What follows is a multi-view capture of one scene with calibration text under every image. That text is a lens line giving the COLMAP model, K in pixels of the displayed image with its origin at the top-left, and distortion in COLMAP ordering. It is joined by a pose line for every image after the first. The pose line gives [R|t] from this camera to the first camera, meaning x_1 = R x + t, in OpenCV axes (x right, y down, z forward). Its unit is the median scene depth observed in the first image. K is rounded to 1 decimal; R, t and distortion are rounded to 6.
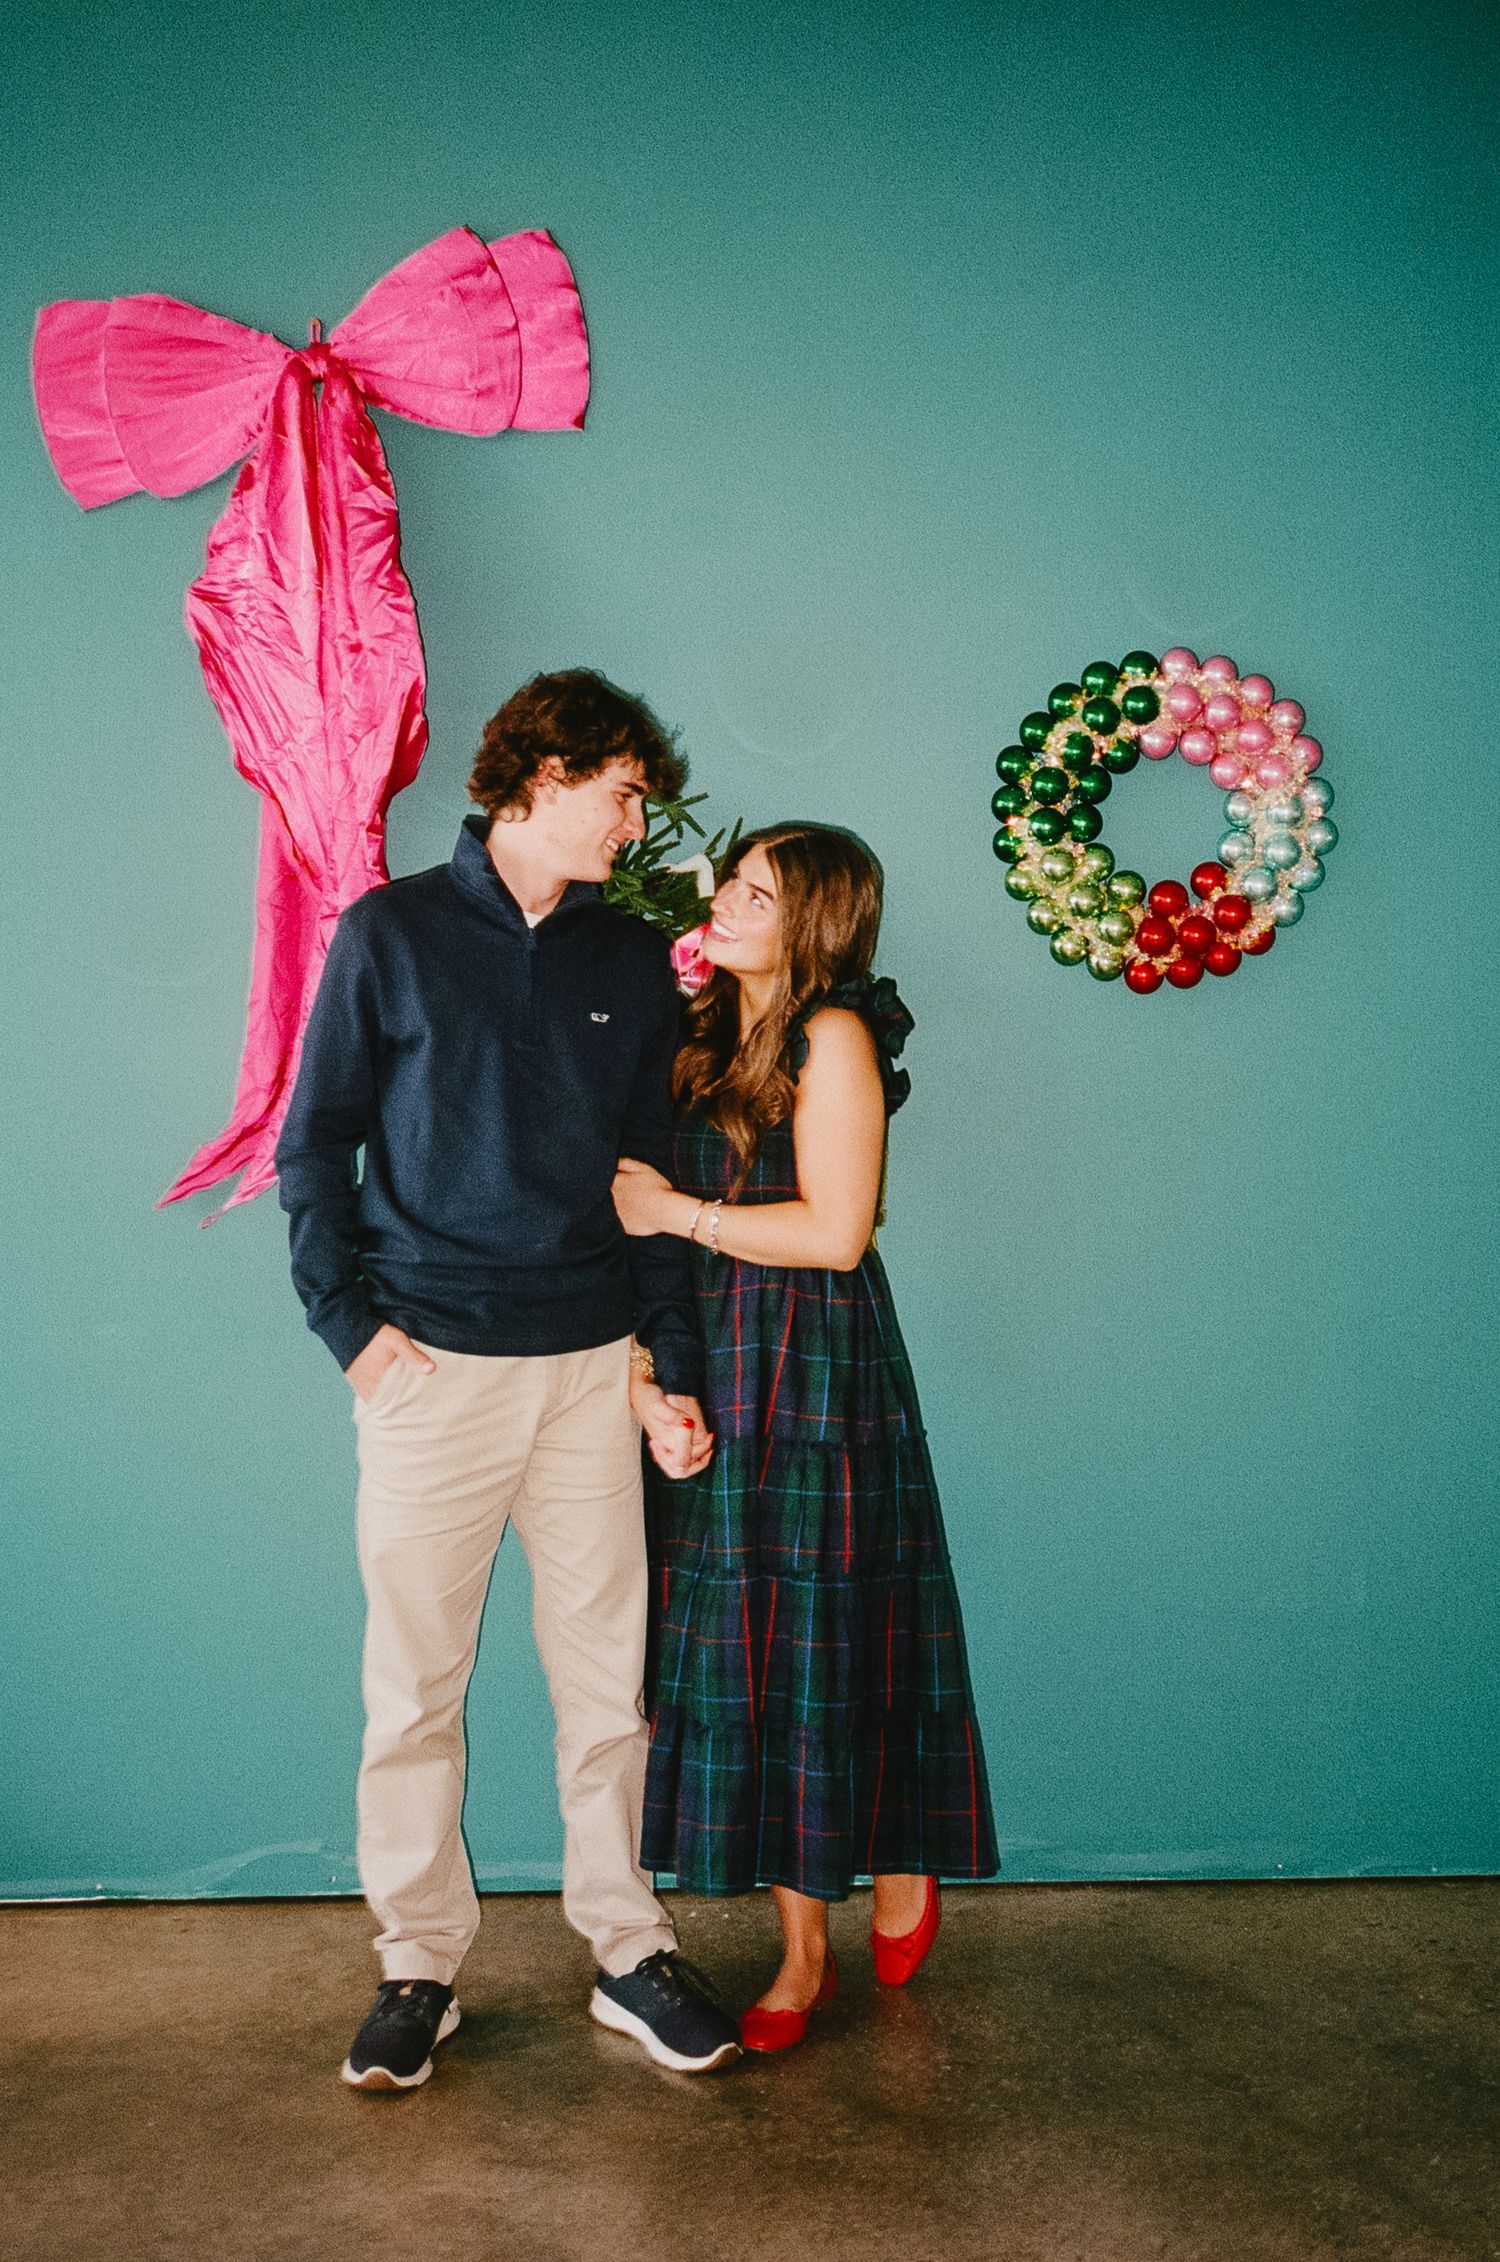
lens RADIAL K [[2870.3, 0, 774.2], [0, 2870.3, 1116.4], [0, 0, 1]] dist [0.001867, 0.000000]
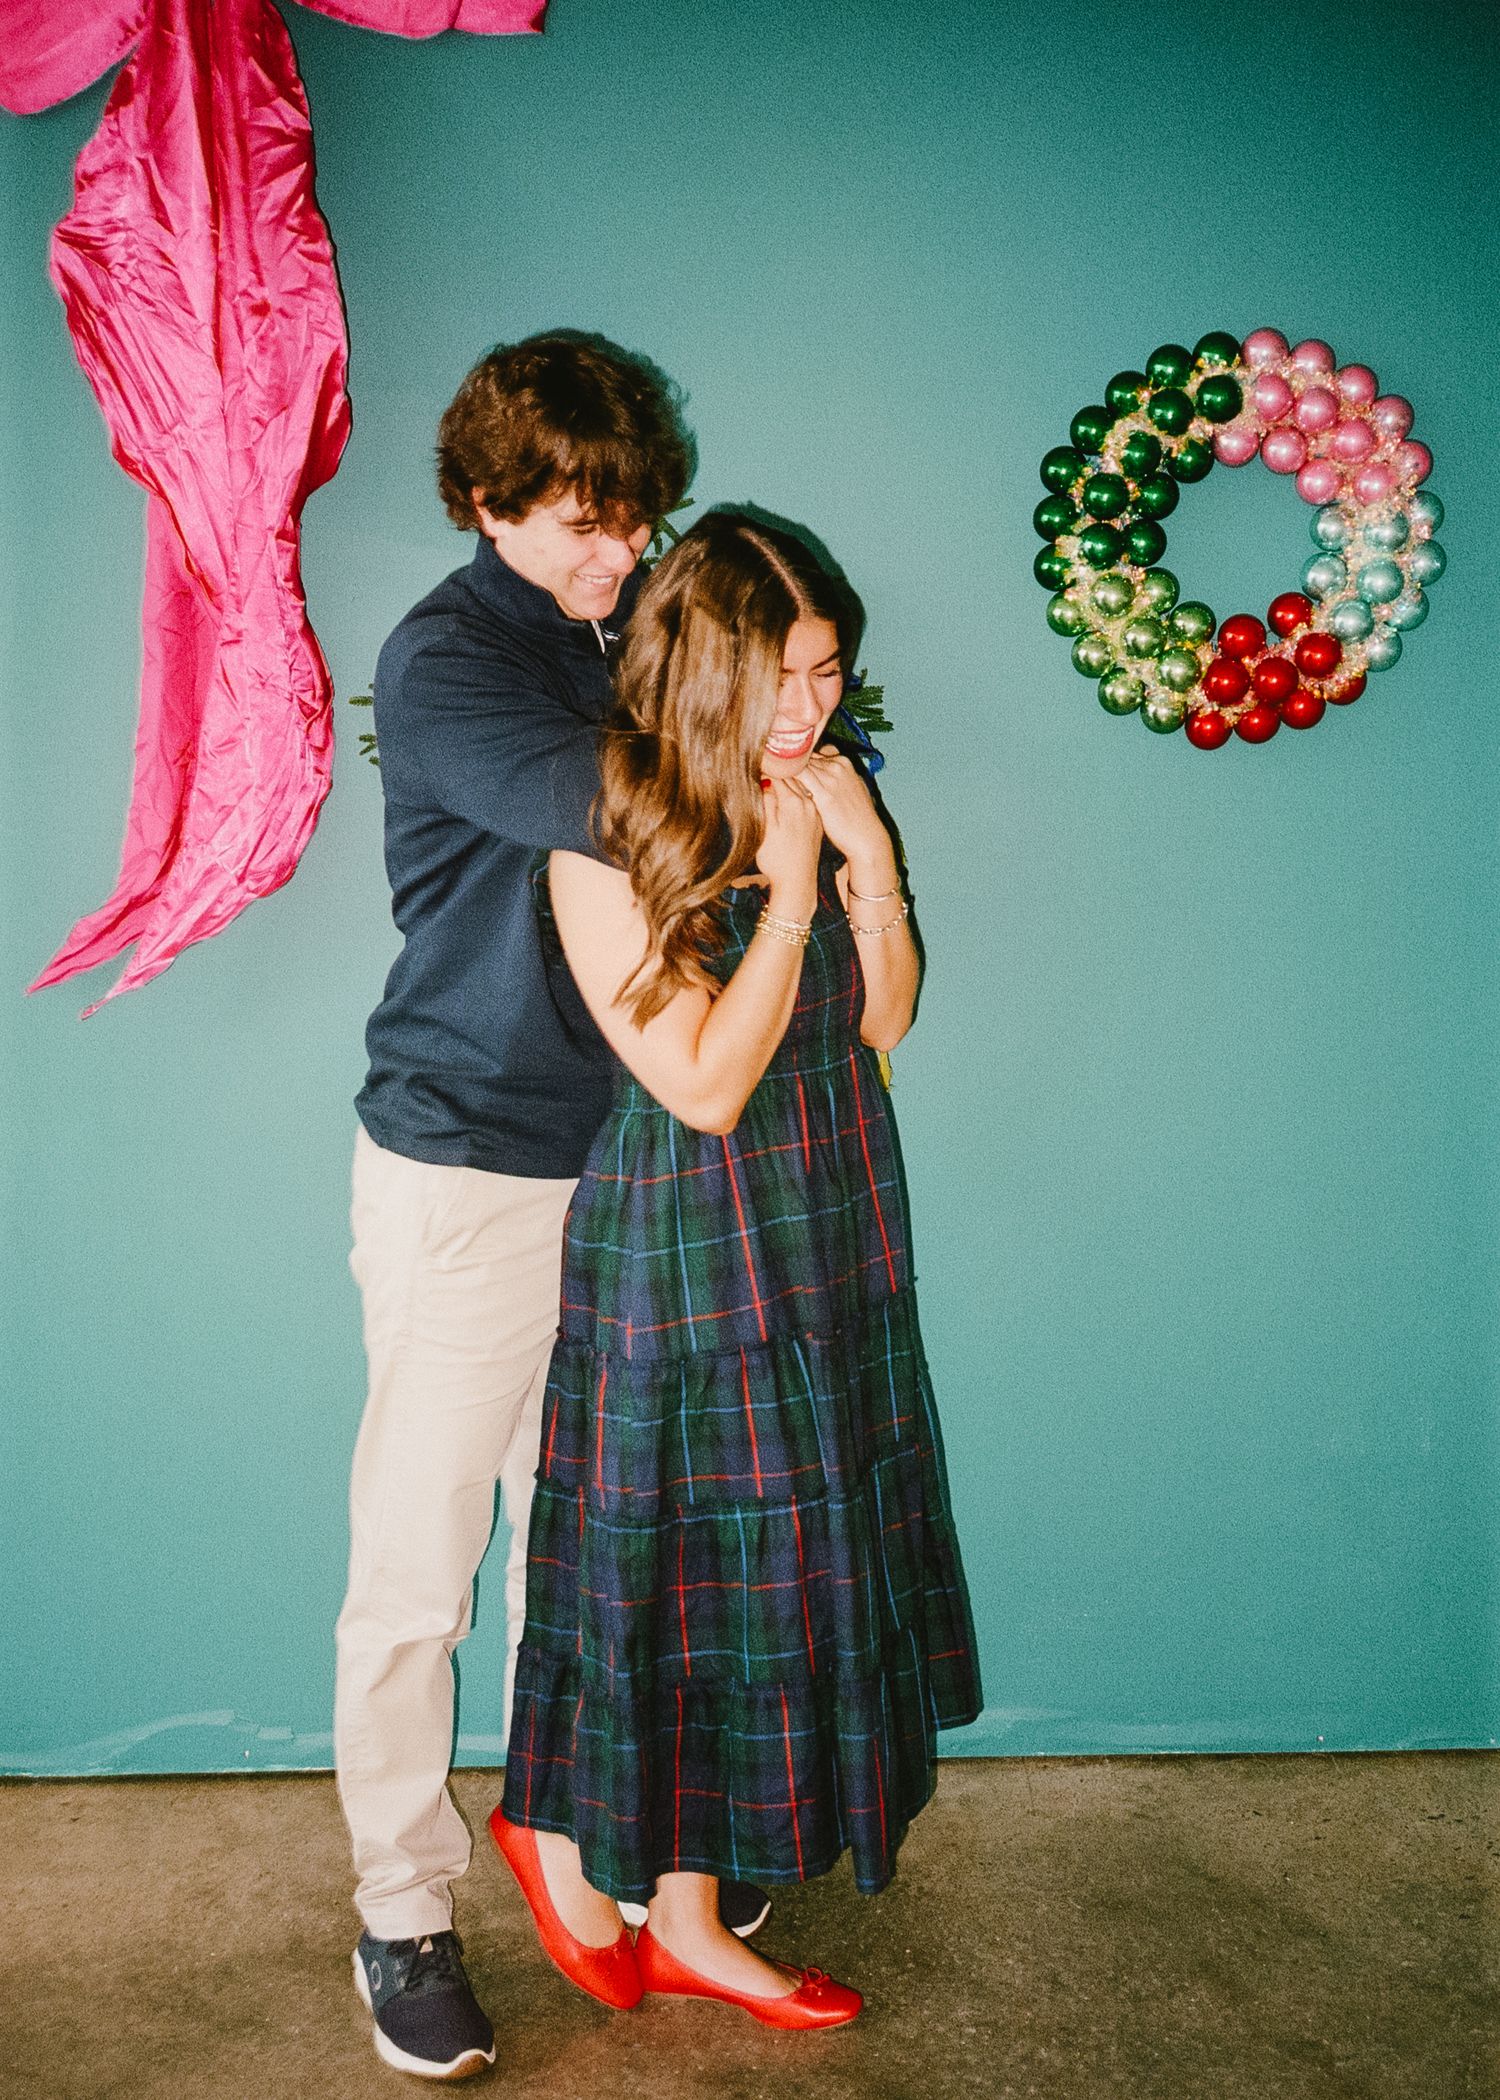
lens RADIAL K [[2734.7, 0, 791.3], [0, 2734.7, 1066.8], [0, 0, 1]] dist [-0.000086, 0.000000]
pose [[0.999416, 0.008660, 0.033060, -0.019648], [-0.011301, 0.996685, 0.080570, -0.013726], [-0.032253, -0.080897, 0.996201, 0.204212]]
